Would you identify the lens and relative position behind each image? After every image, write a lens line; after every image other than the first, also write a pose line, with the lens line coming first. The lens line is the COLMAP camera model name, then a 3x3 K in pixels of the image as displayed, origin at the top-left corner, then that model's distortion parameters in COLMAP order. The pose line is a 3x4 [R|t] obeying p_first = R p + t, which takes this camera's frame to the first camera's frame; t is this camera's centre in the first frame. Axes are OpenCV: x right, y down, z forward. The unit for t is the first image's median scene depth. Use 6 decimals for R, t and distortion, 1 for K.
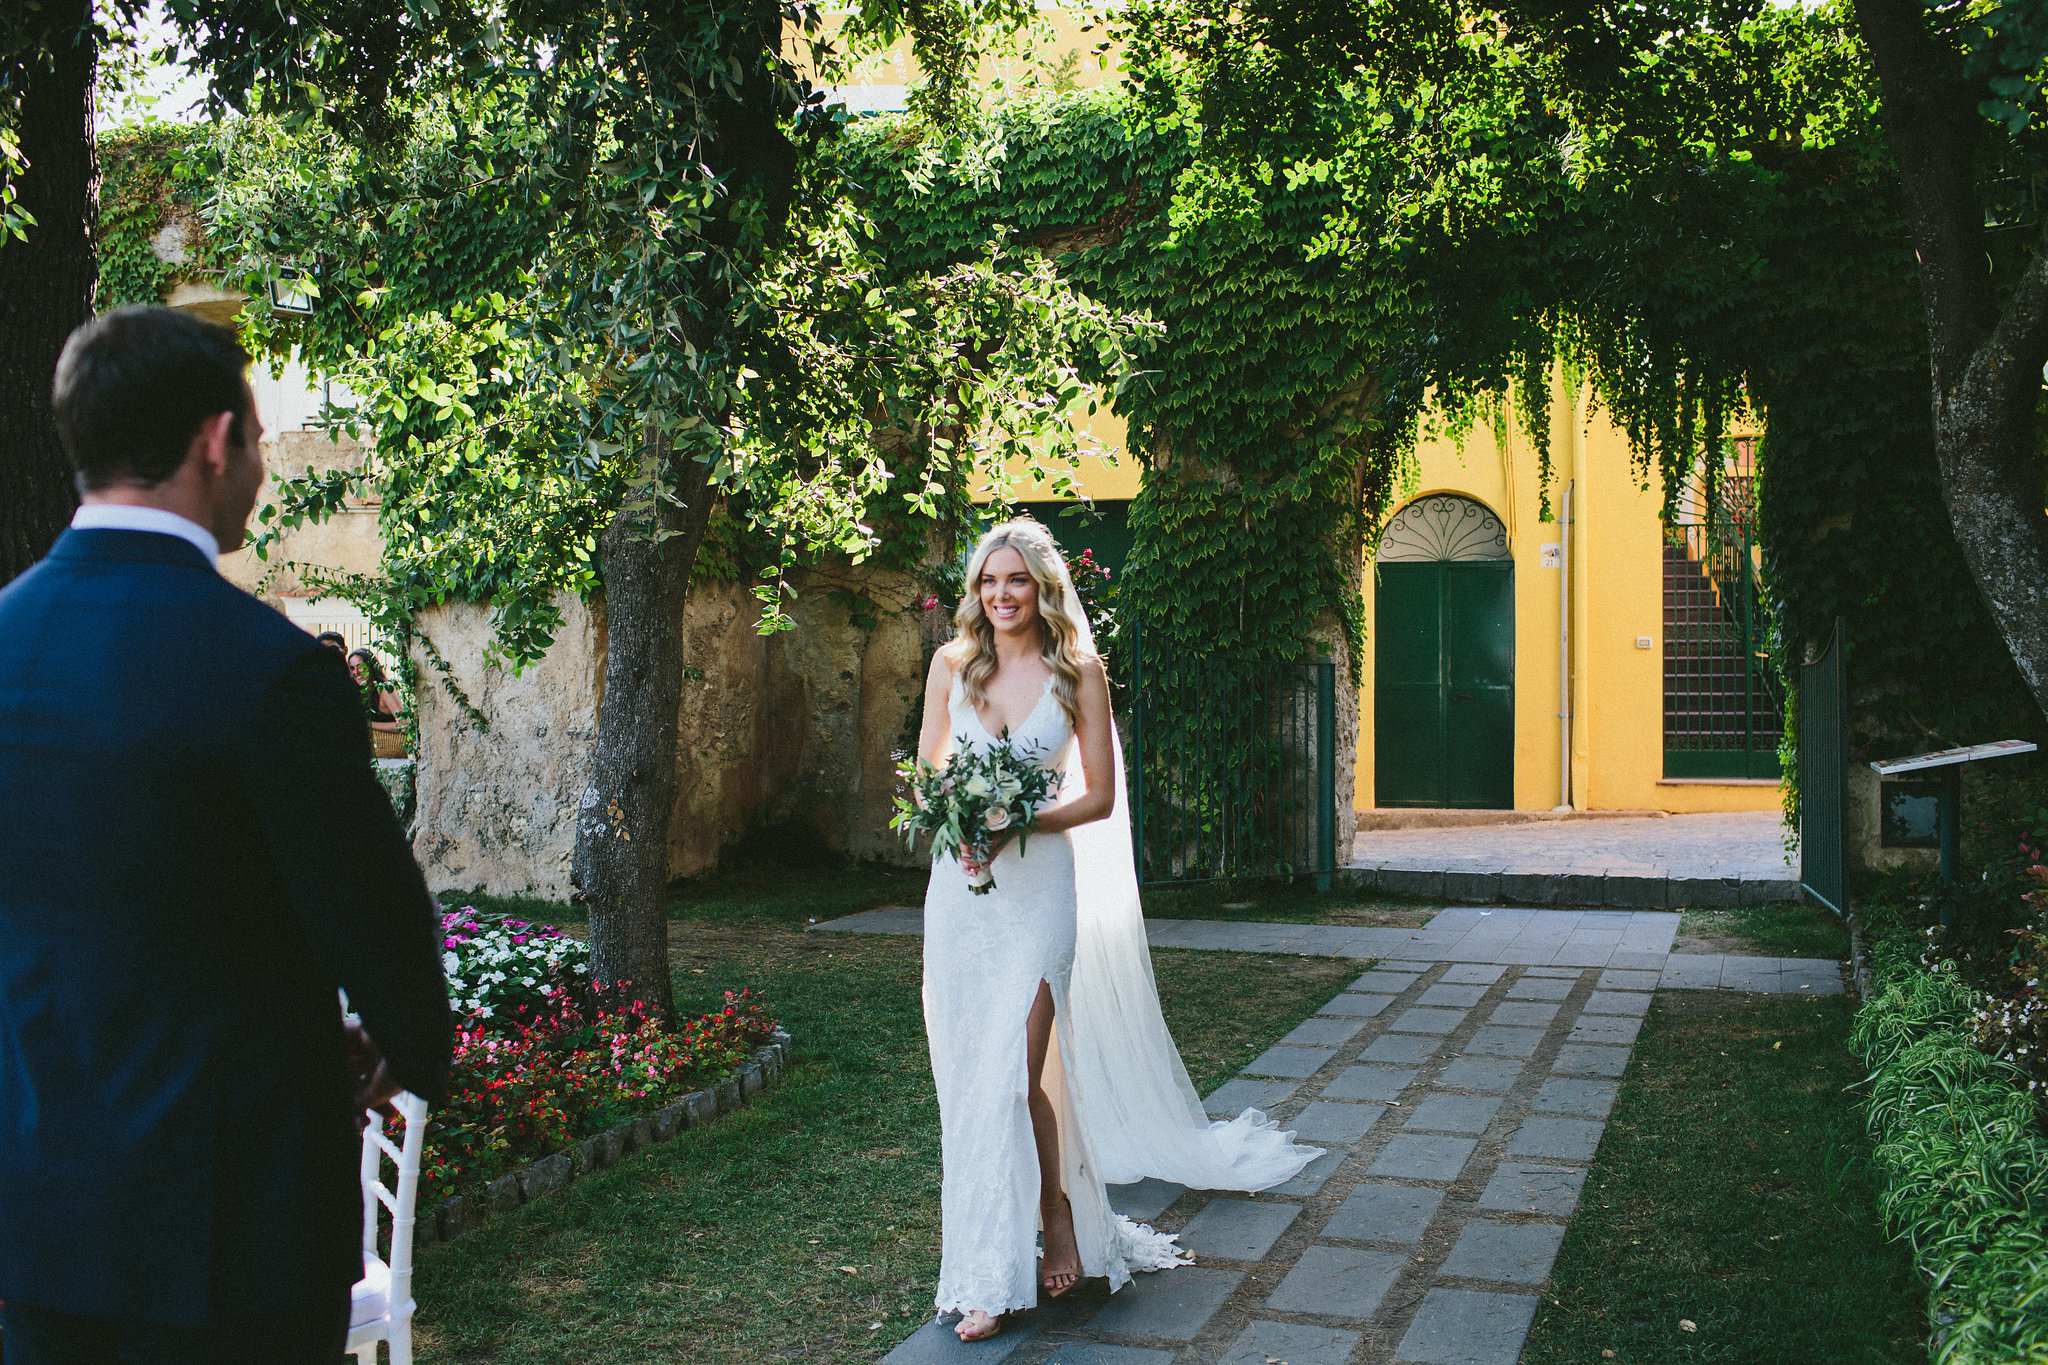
lens RADIAL K [[2114.1, 0, 942.3], [0, 2114.1, 596.8], [0, 0, 1]] dist [-0.101357, 0.123682]
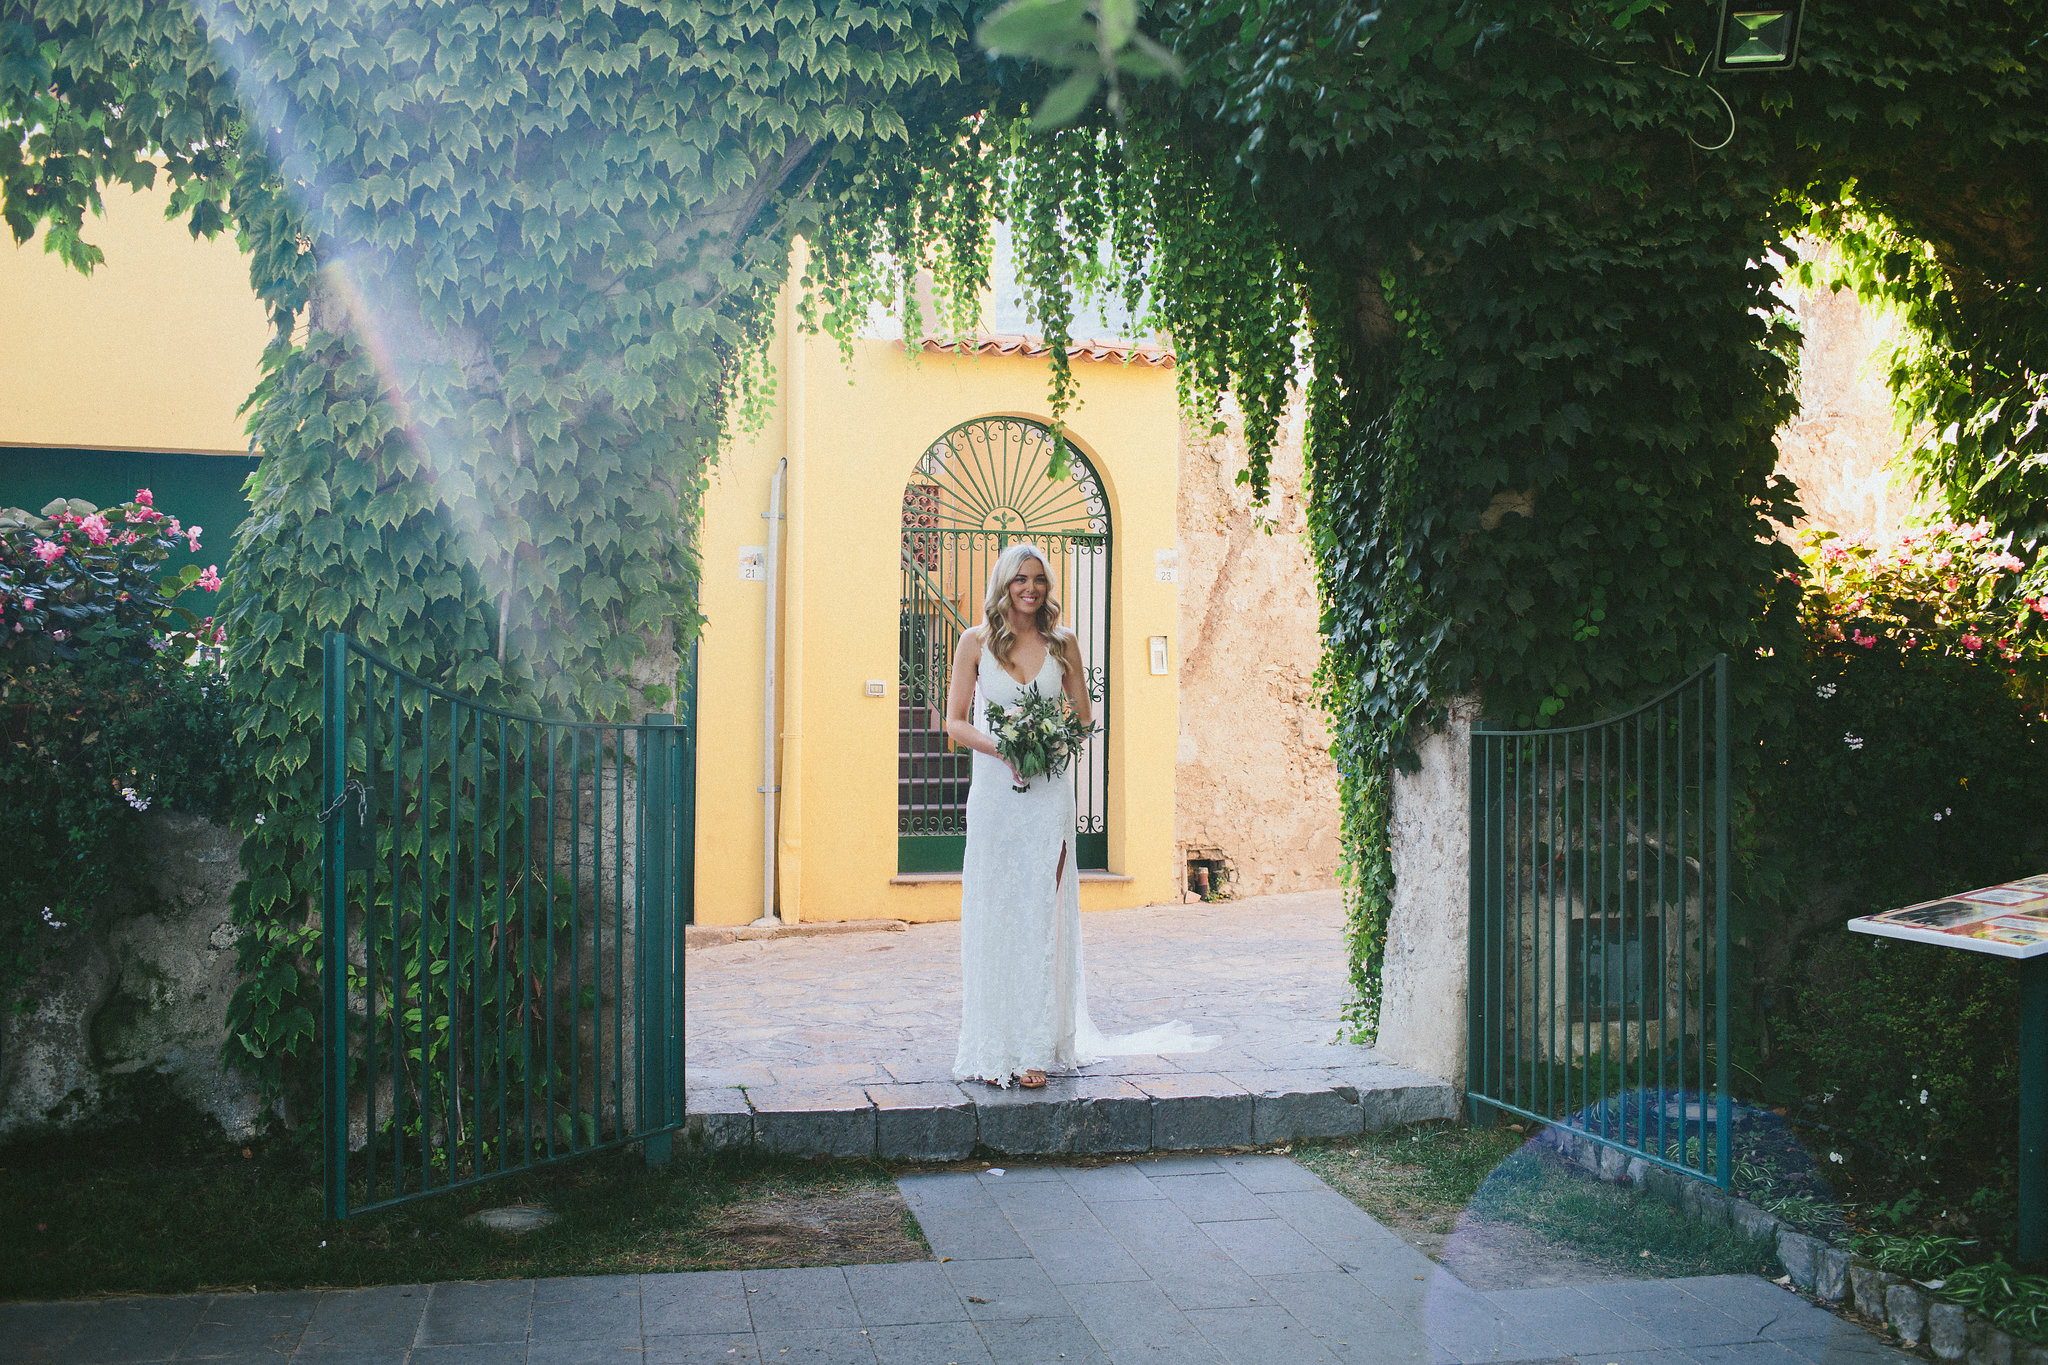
lens RADIAL K [[2048.6, 0, 1024.5], [0, 2048.6, 653.3], [0, 0, 1]] dist [-0.078357, 0.002861]
pose [[0.826518, 0.021467, 0.562501, -0.028662], [-0.026185, 0.999657, 0.000324, 0.011305], [-0.562301, -0.014997, 0.826796, 0.528167]]
